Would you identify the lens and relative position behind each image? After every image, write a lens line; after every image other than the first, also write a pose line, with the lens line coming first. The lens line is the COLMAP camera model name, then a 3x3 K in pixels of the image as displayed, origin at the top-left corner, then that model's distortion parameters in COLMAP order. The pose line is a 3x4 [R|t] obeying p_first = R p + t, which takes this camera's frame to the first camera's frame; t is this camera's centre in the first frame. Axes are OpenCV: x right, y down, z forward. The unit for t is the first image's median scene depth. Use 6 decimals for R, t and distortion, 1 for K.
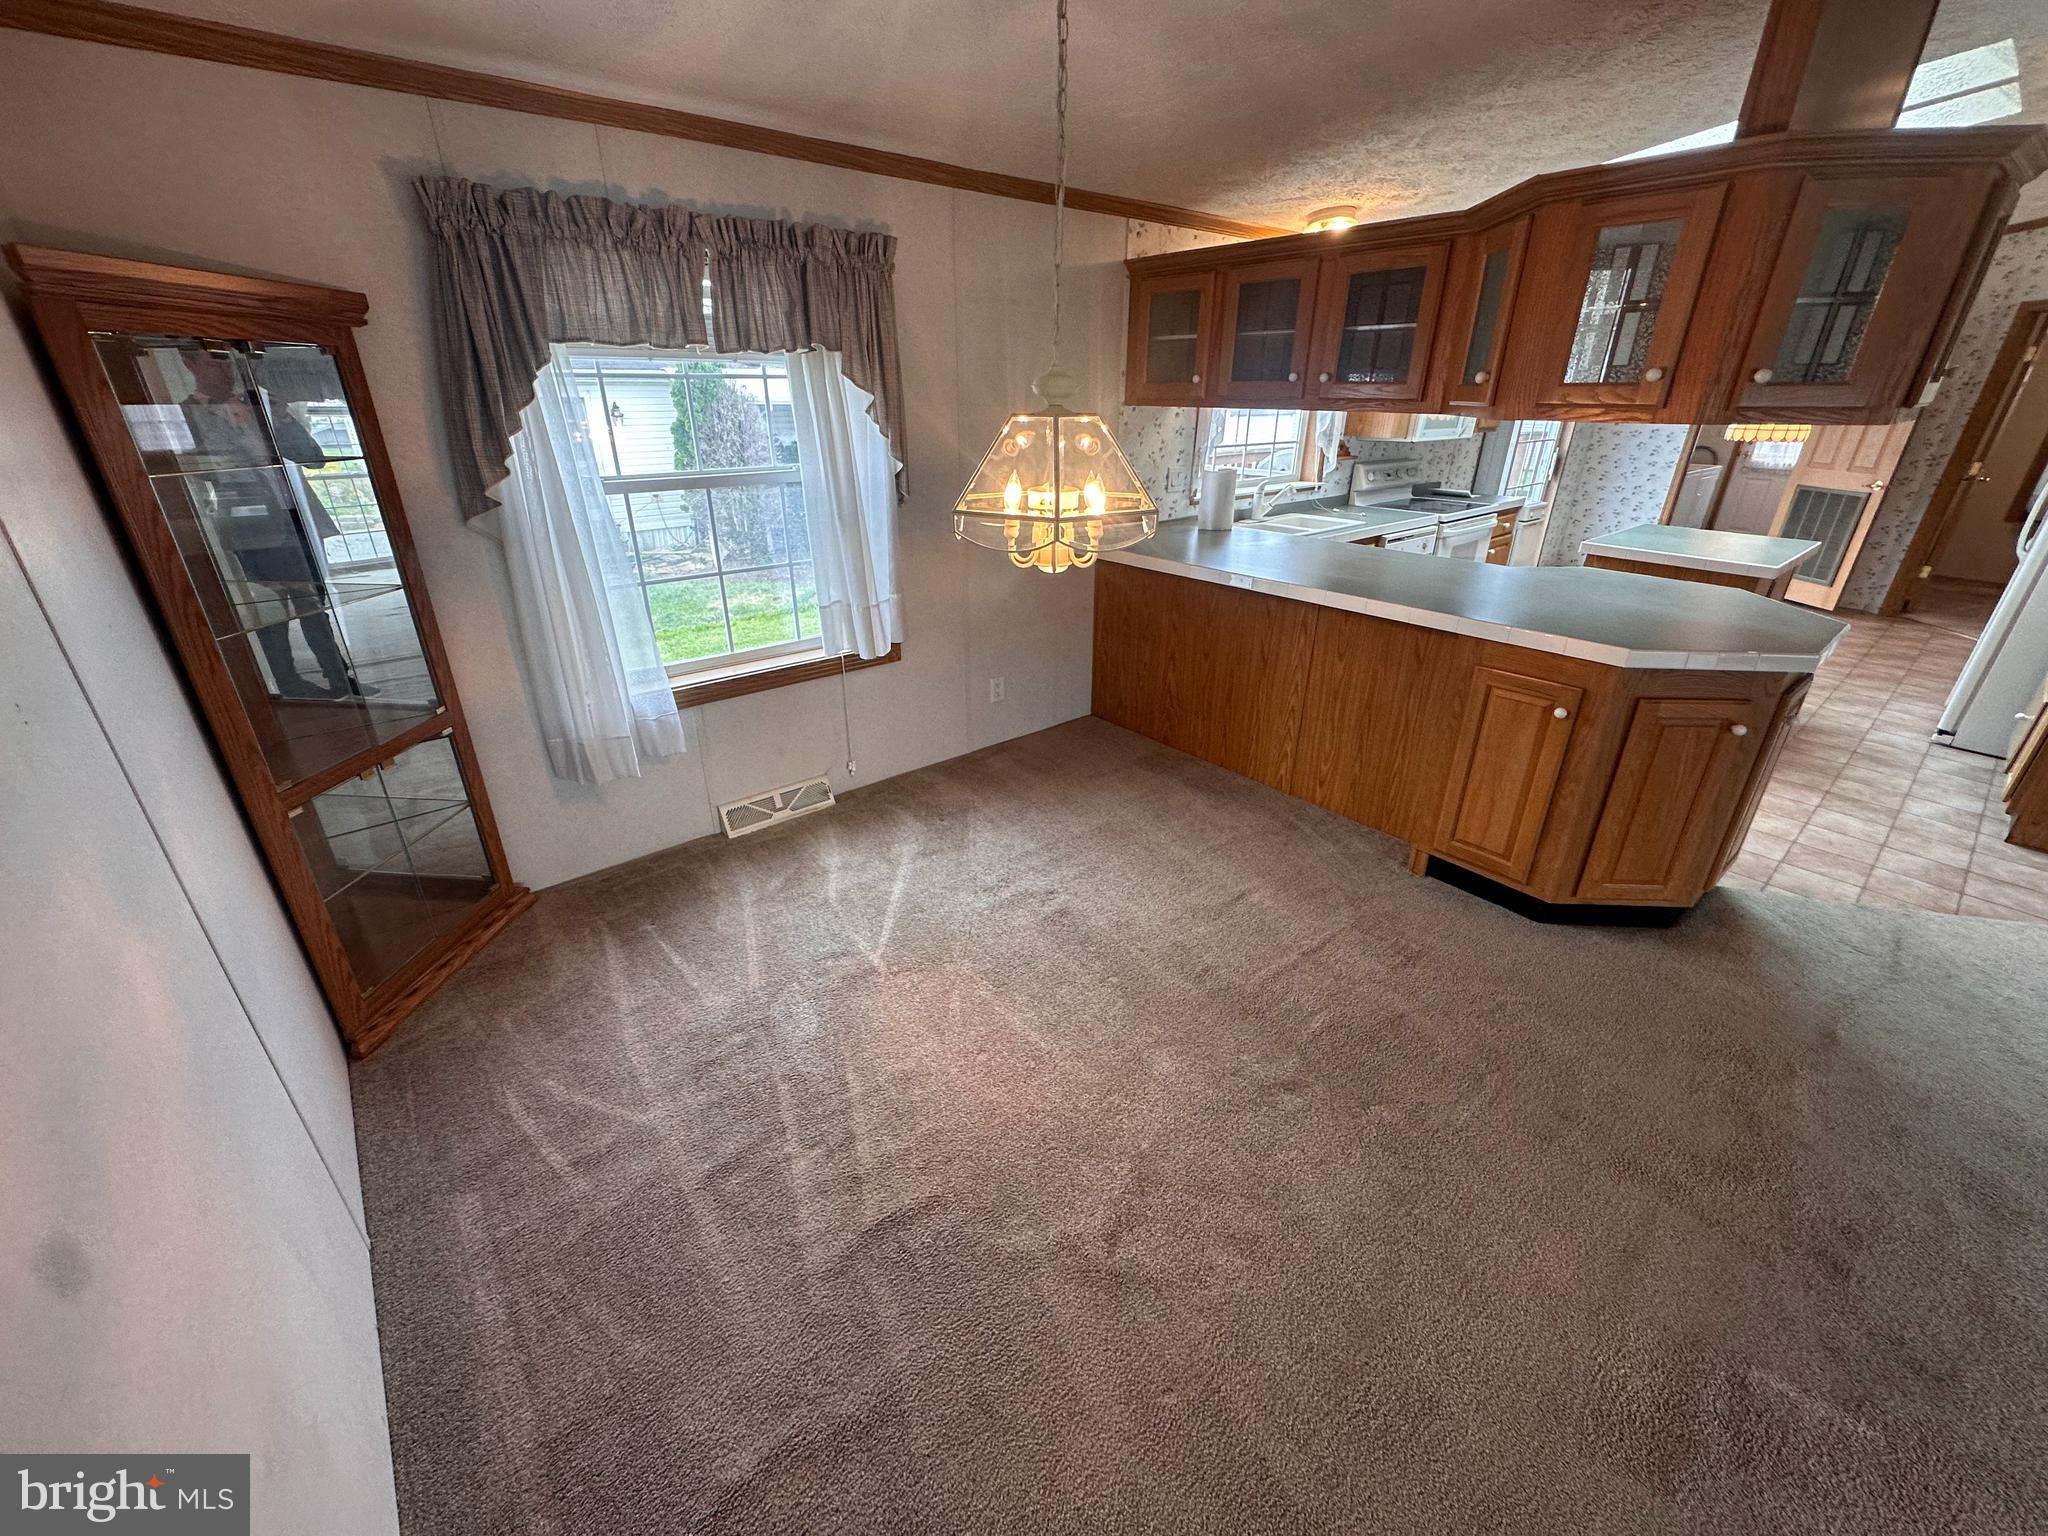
lens RADIAL K [[816.9, 0, 1022.8], [0, 816.9, 769.4], [0, 0, 1]] dist [-0.005000, 0.001165]
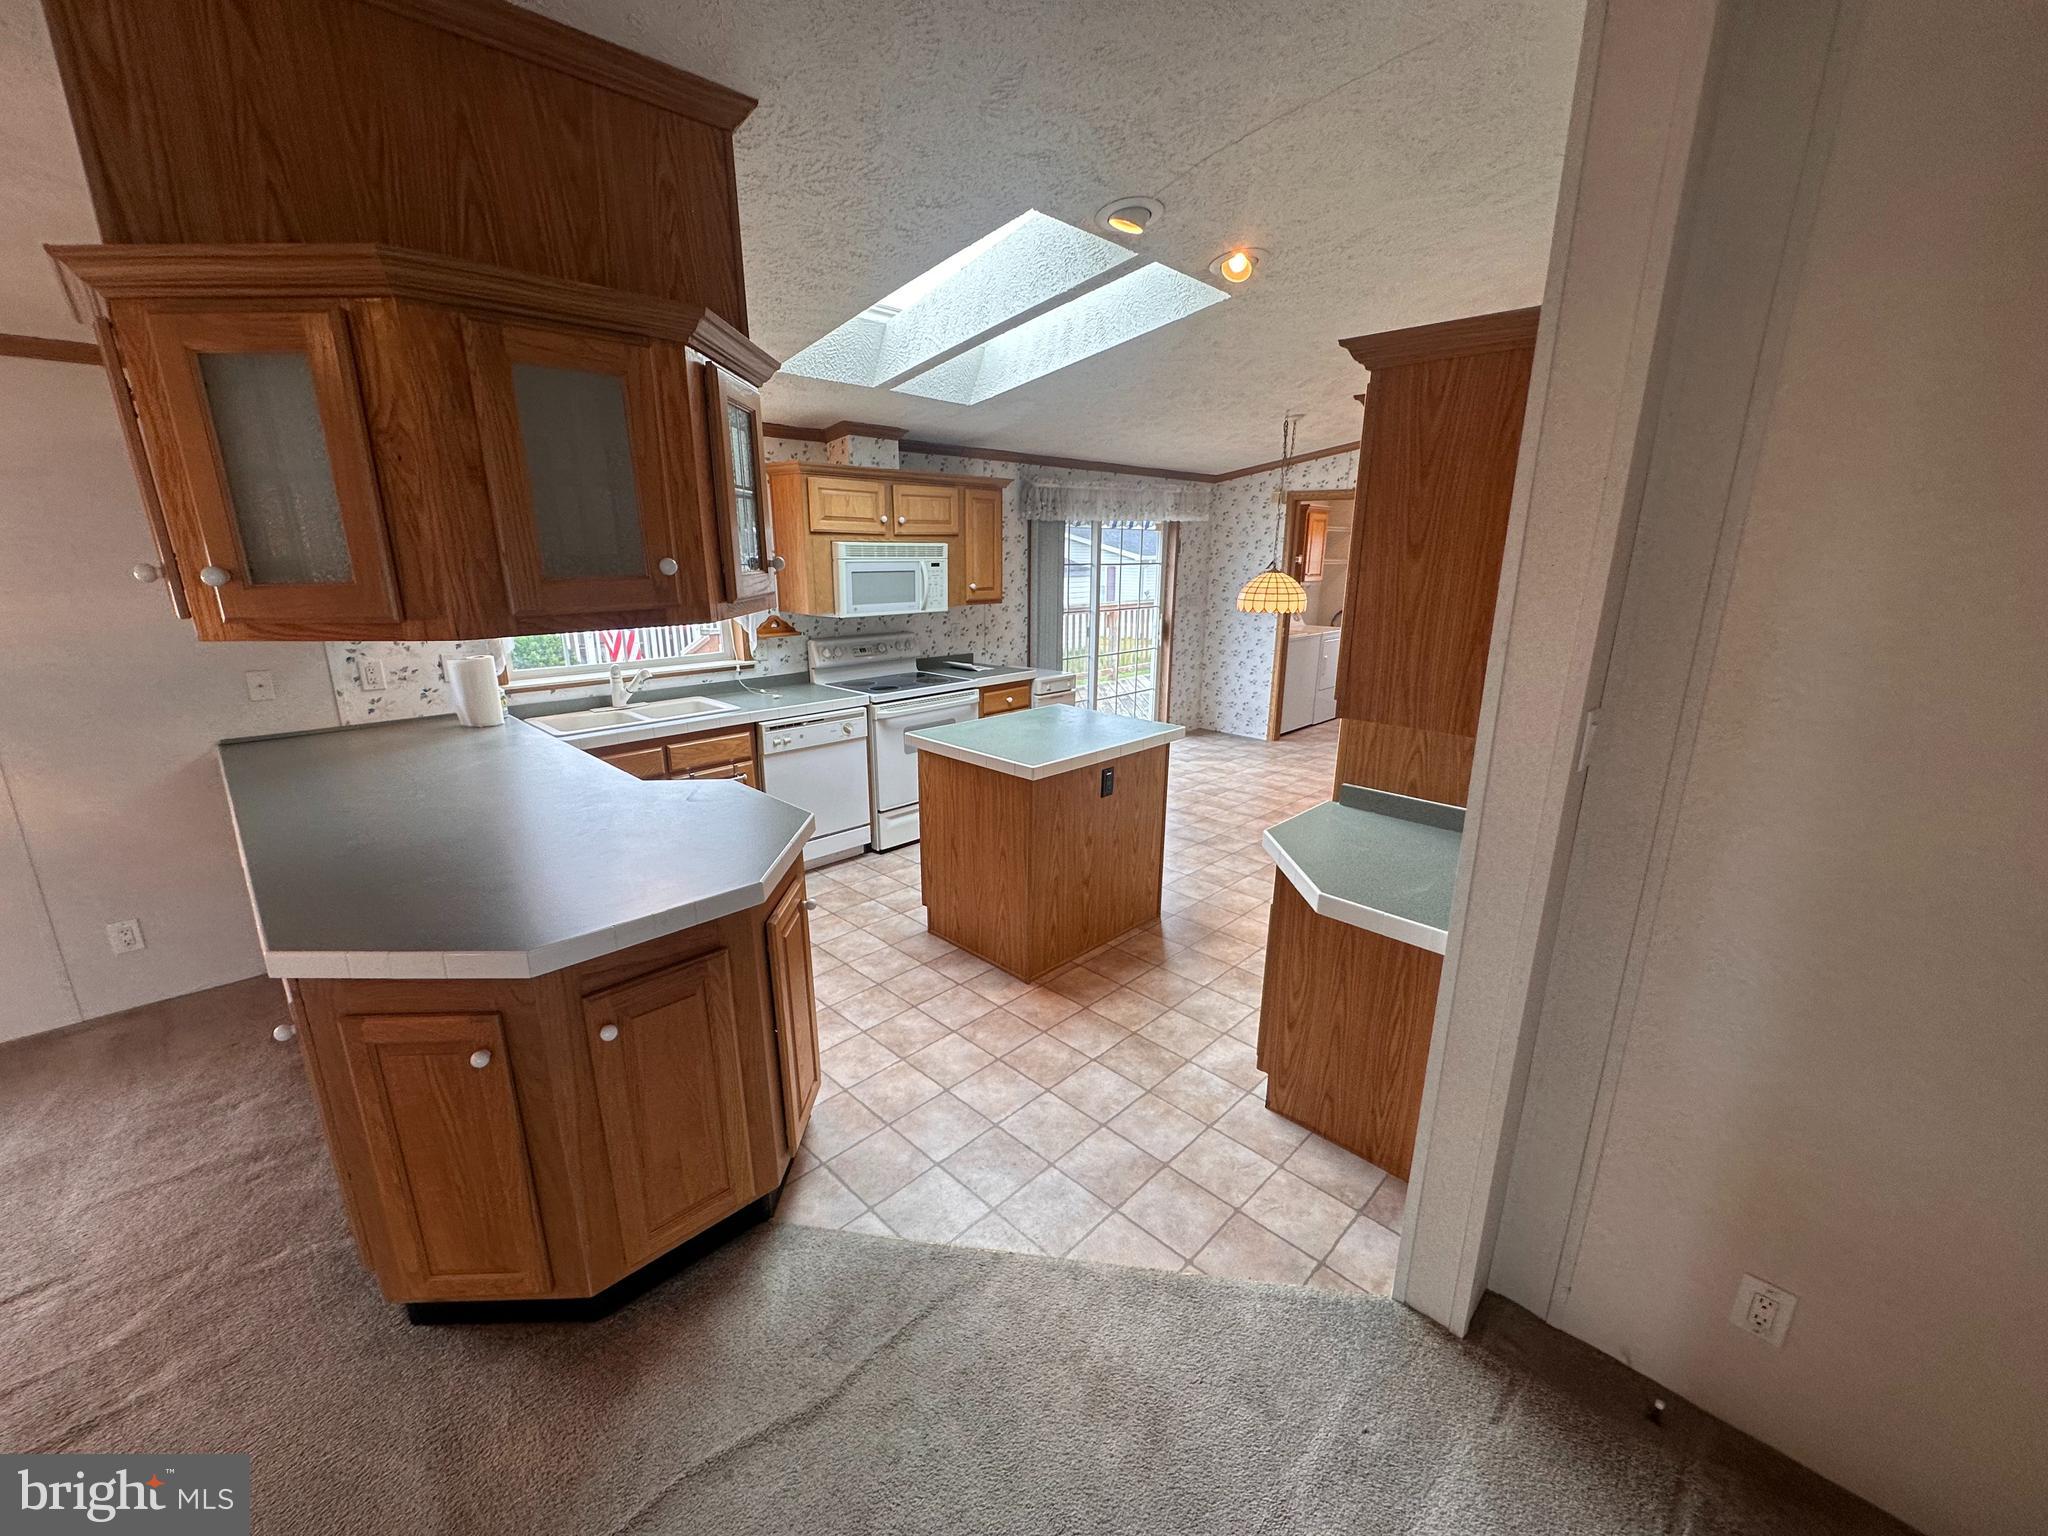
lens RADIAL K [[816.9, 0, 1022.8], [0, 816.9, 769.4], [0, 0, 1]] dist [-0.005000, 0.001165]
pose [[0.995538, -0.024149, 0.091217, 0.934935], [0.039589, 0.984394, -0.171468, -0.111876], [-0.085653, 0.174314, 0.980958, 0.186631]]
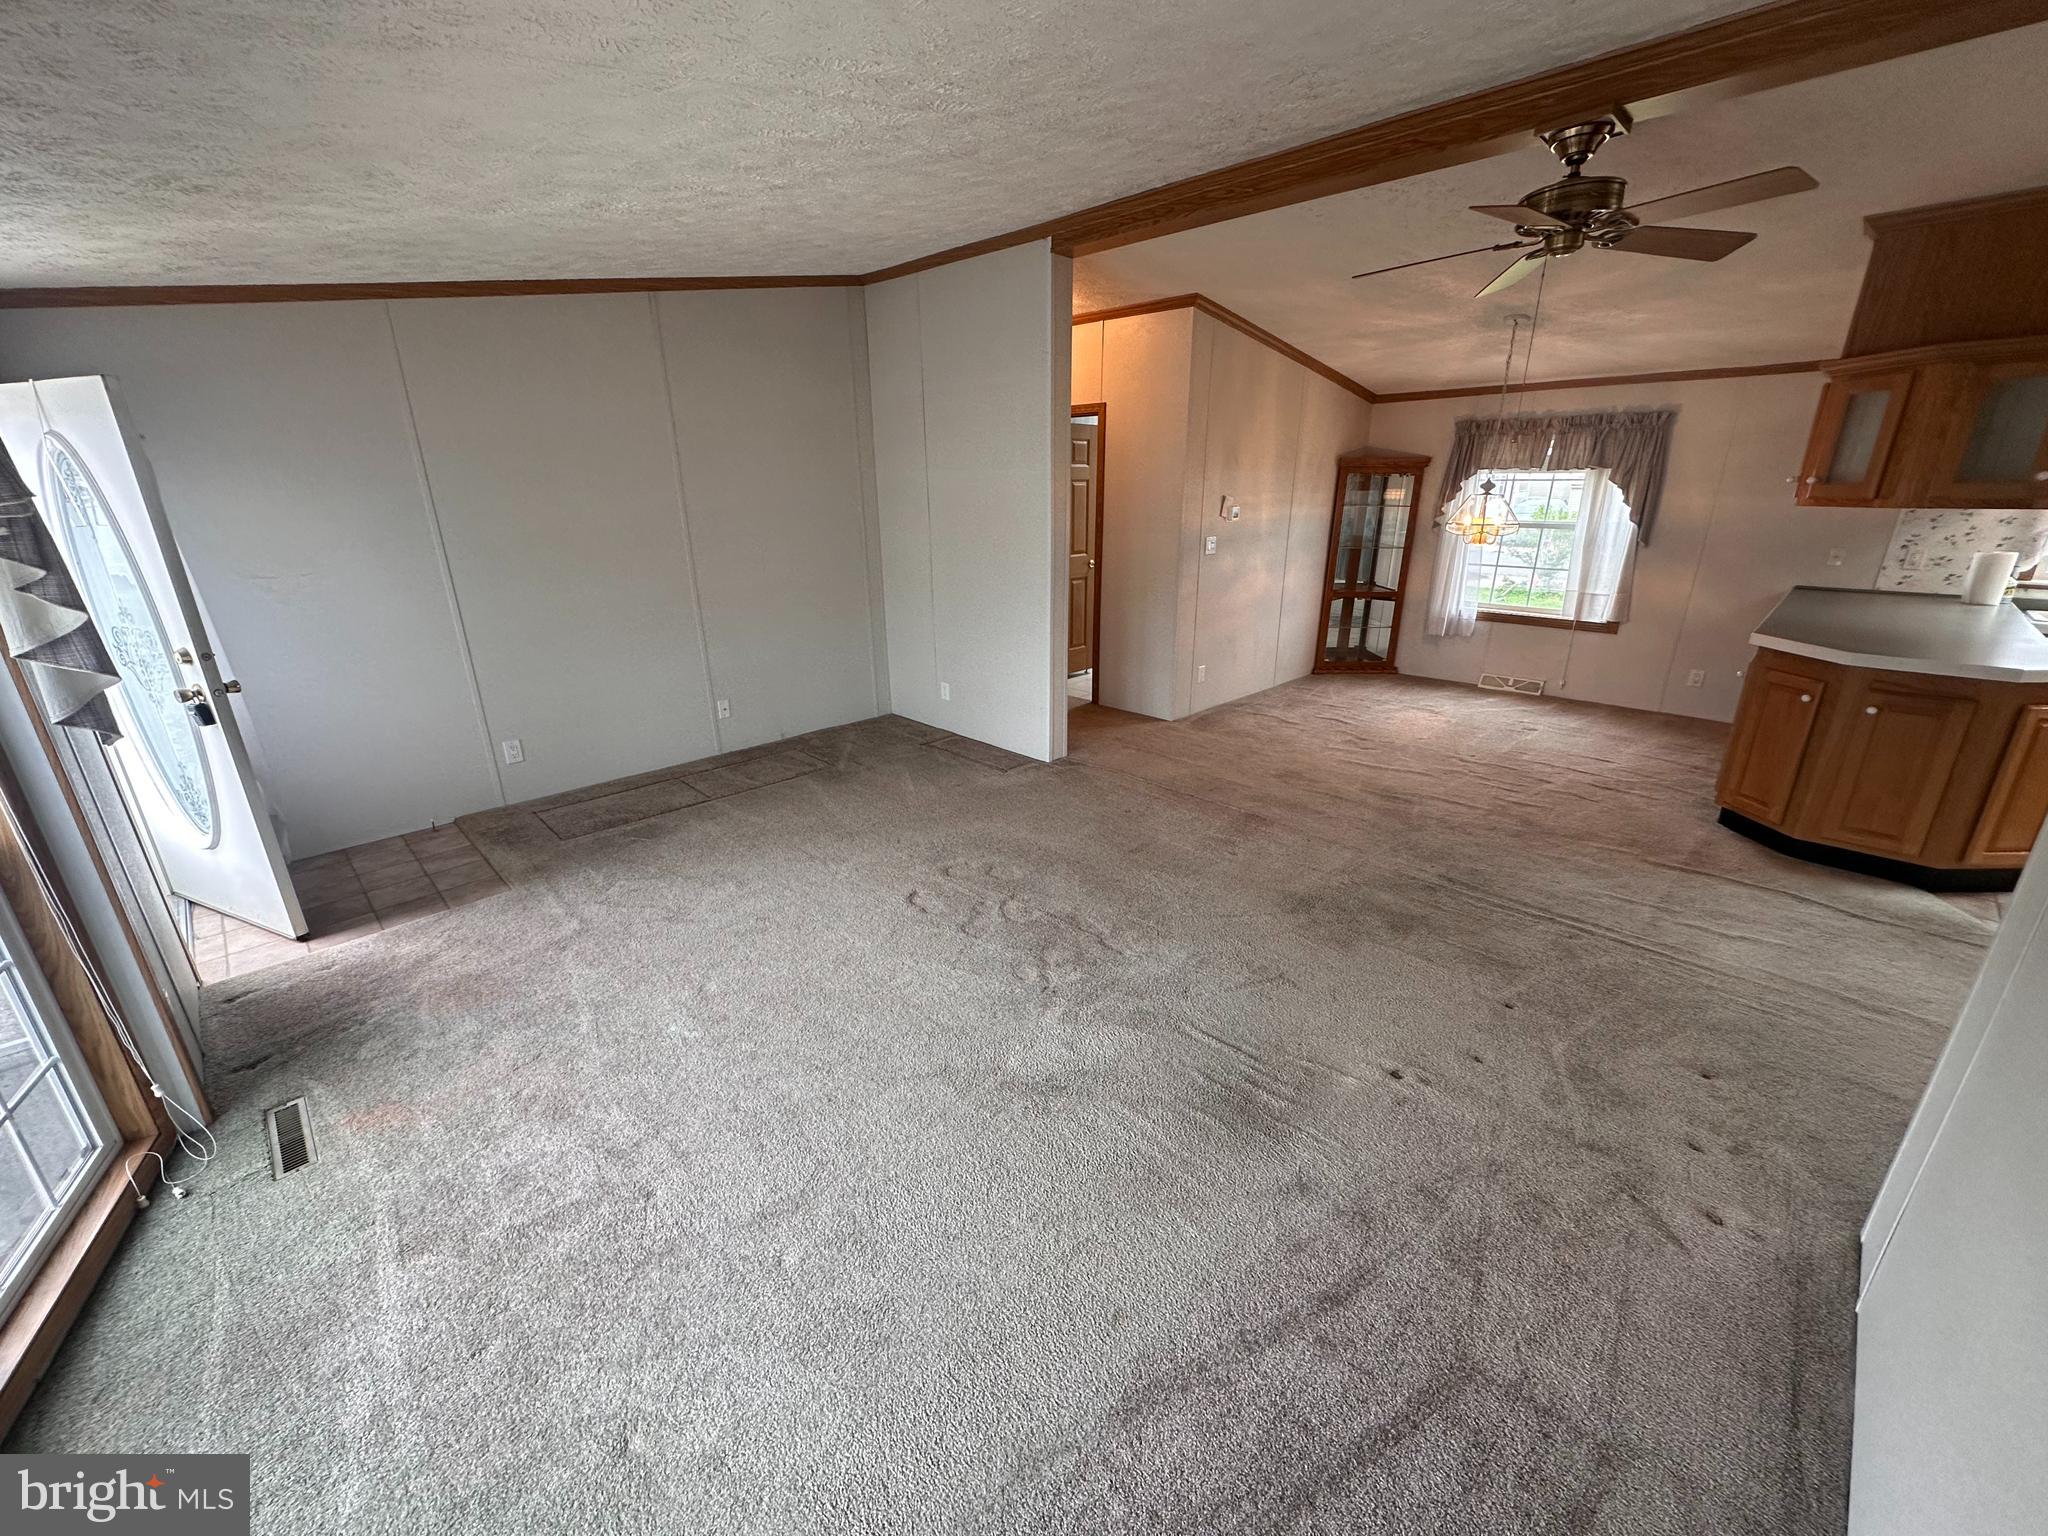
lens RADIAL K [[814.8, 0, 1021.5], [0, 814.8, 771.2], [0, 0, 1]] dist [-0.001662, -0.000474]
pose [[0.087965, 0.331065, -0.939499, 1.650749], [-0.415039, 0.869570, 0.267563, 0.204419], [0.905541, 0.366393, 0.213897, -0.467291]]
